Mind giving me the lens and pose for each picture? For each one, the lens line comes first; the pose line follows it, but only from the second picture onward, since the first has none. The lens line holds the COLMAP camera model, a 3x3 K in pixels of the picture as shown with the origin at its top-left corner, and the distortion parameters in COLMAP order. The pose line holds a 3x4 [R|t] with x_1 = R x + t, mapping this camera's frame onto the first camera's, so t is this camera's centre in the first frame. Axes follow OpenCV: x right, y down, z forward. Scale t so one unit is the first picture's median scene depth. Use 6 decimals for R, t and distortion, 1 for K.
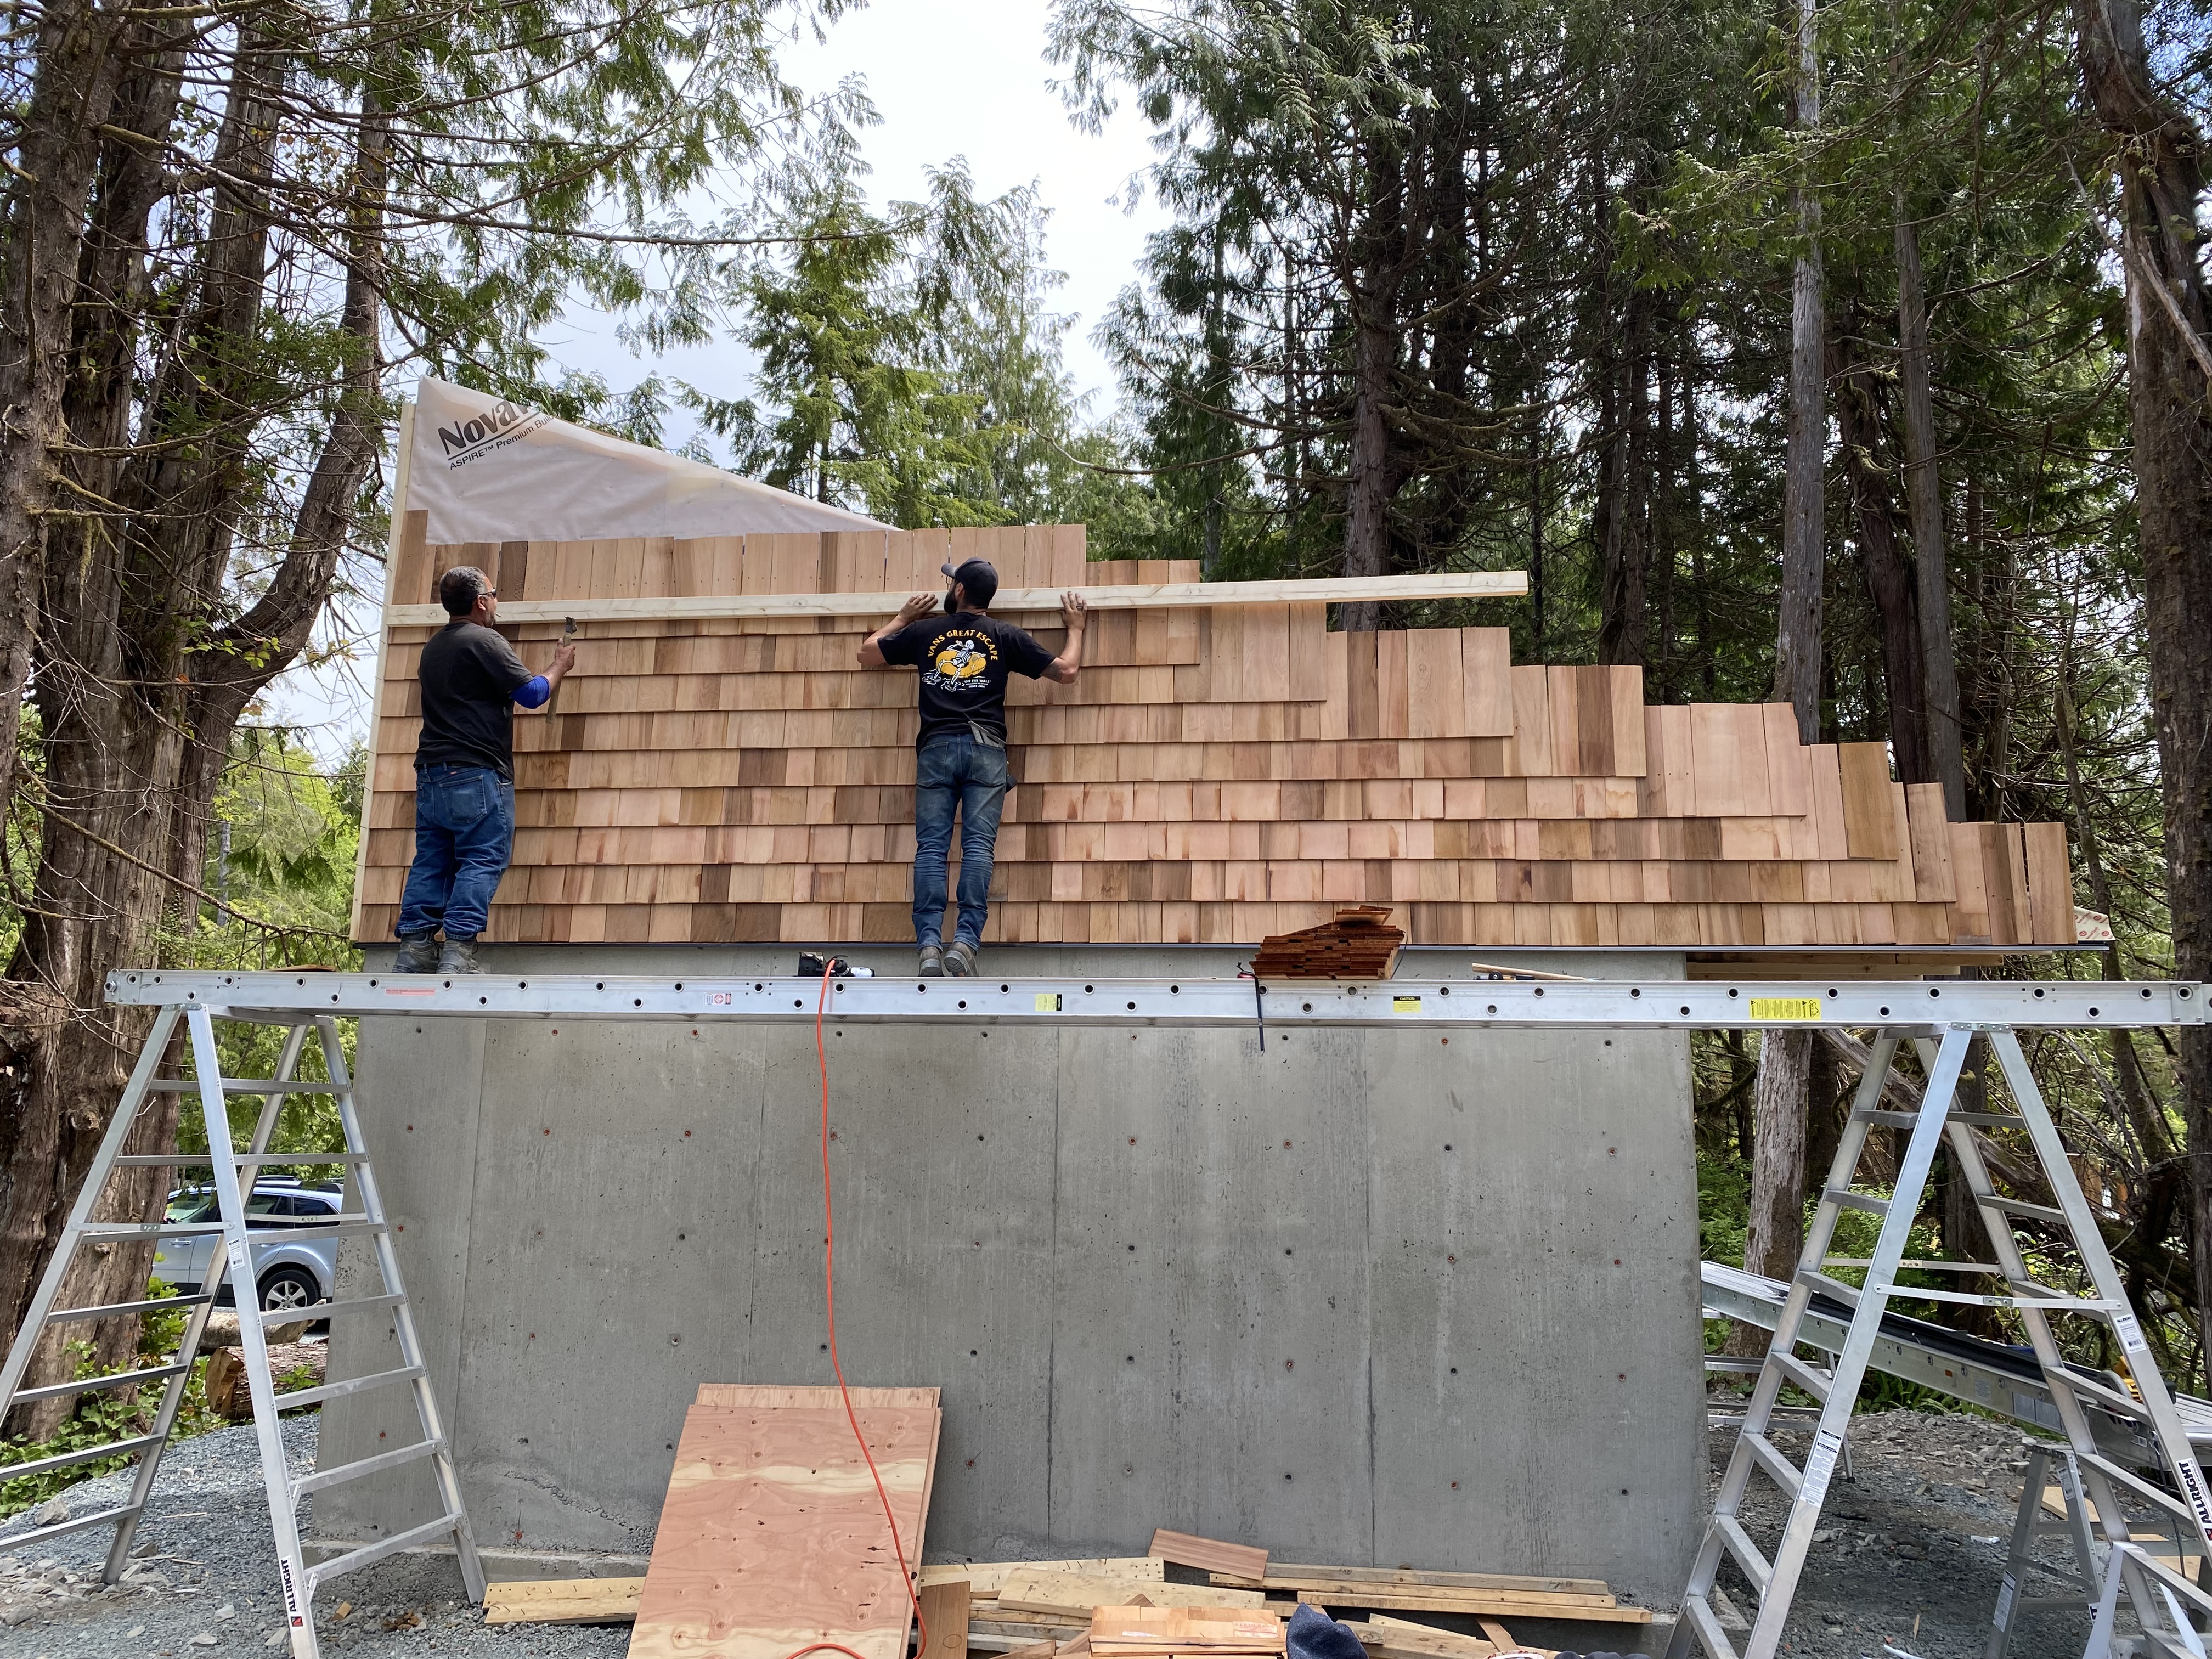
lens RADIAL K [[1655.6, 0, 1106.0], [0, 1655.6, 829.5], [0, 0, 1]] dist [0.220578, -0.234795]
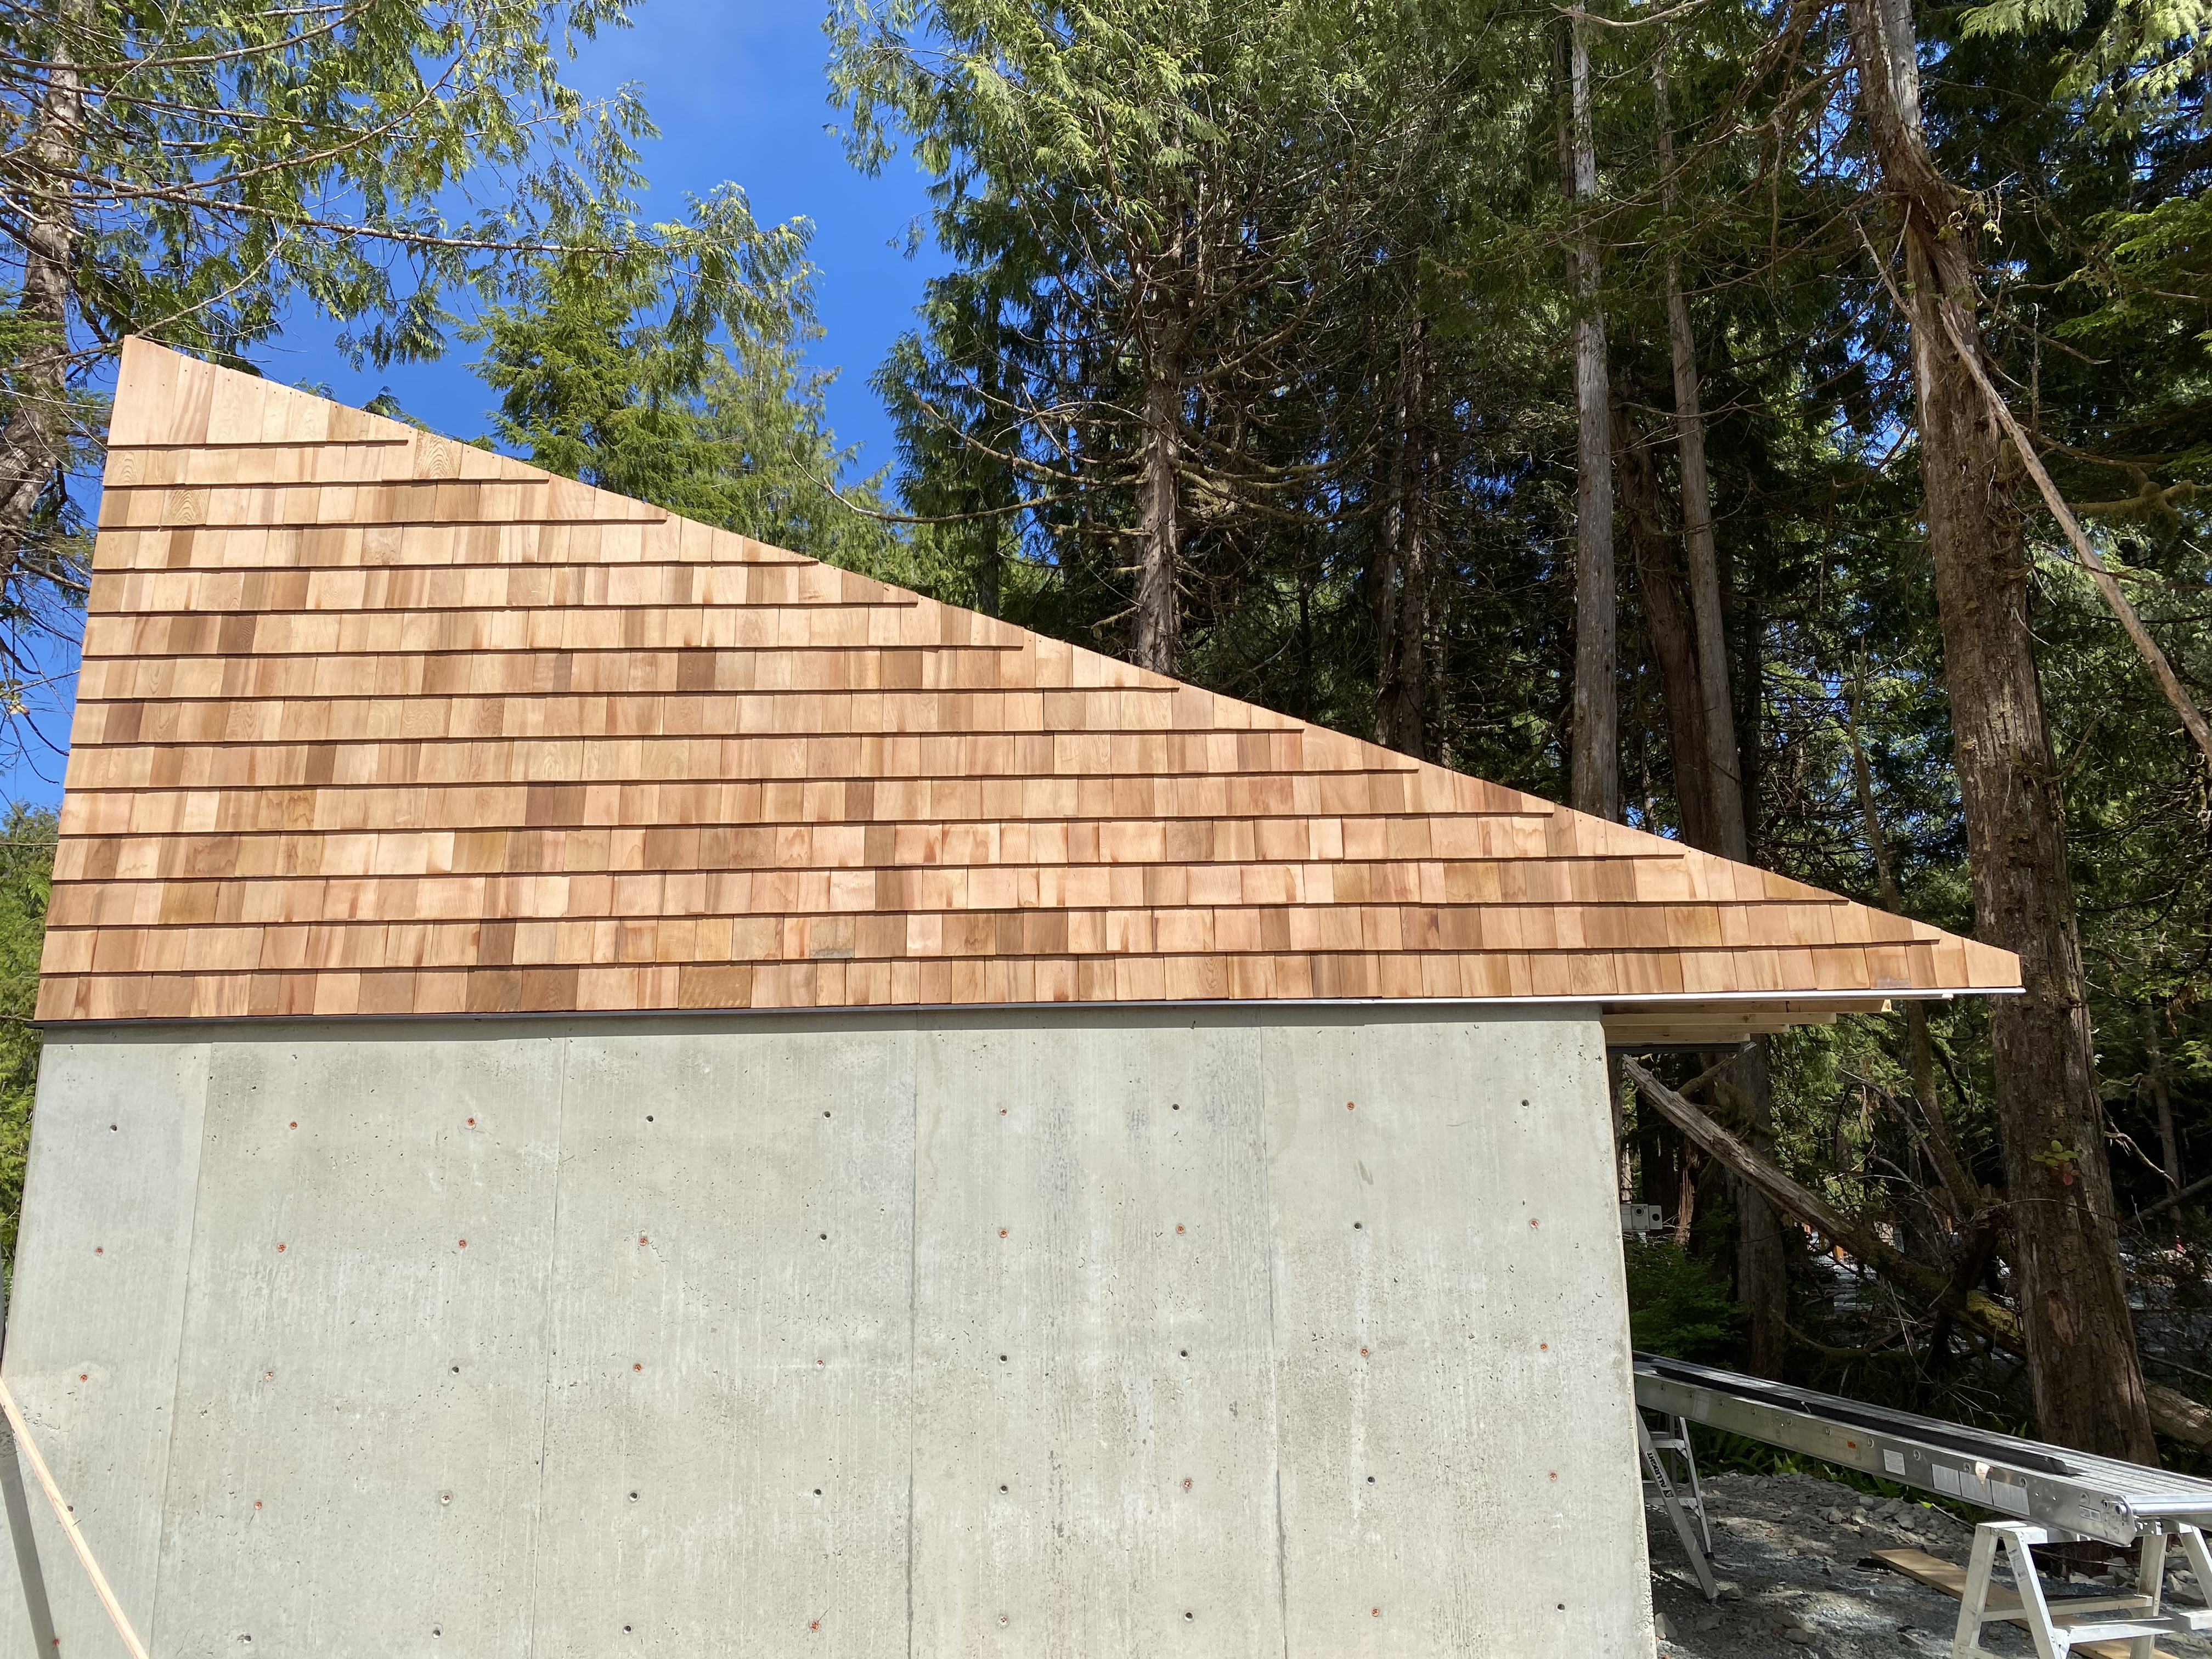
lens RADIAL K [[1698.2, 0, 1106.0], [0, 1698.2, 829.5], [0, 0, 1]] dist [0.097277, 0.003583]
pose [[0.990244, -0.002093, 0.139330, -0.053342], [0.007583, 0.999215, -0.038885, 0.012529], [-0.139139, 0.039562, 0.989482, 0.107138]]
